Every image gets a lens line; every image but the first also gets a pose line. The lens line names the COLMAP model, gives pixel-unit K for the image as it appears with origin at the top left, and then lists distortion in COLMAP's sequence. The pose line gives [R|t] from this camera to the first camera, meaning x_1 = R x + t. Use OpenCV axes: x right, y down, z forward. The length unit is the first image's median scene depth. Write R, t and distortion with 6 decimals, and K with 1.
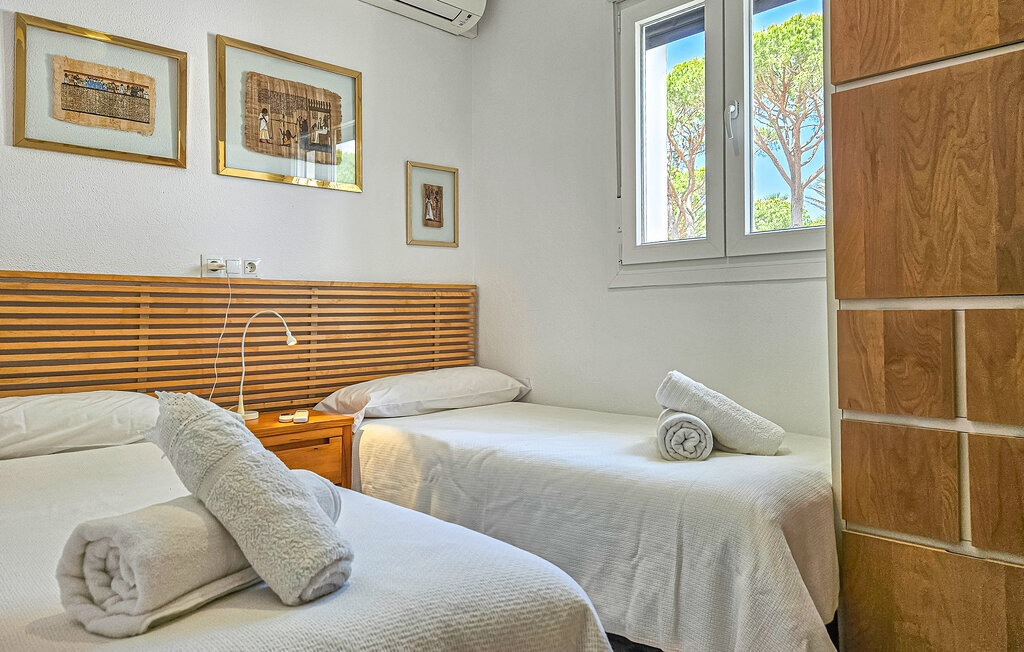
lens RADIAL K [[686.6, 0, 514.6], [0, 686.6, 323.2], [0, 0, 1]] dist [0.073089, -0.019201]
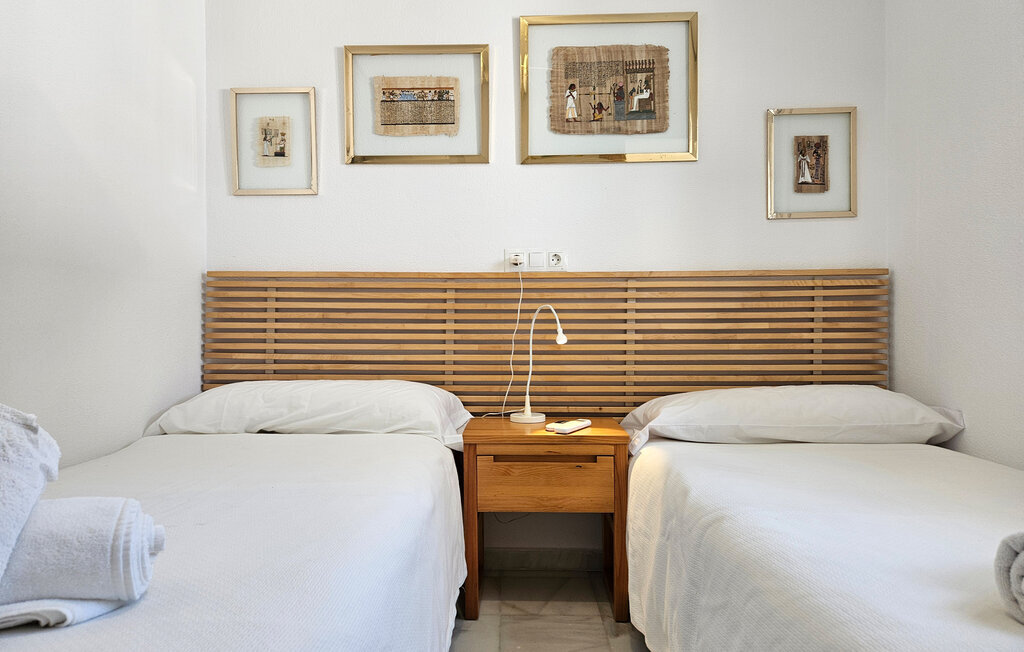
lens RADIAL K [[686.6, 0, 510.7], [0, 686.6, 323.2], [0, 0, 1]] dist [0.073089, -0.019201]
pose [[0.715172, 0.013336, -0.698821, 0.220246], [-0.012730, 0.999901, 0.006054, 0.000220], [0.698832, 0.004567, 0.715271, 0.296686]]
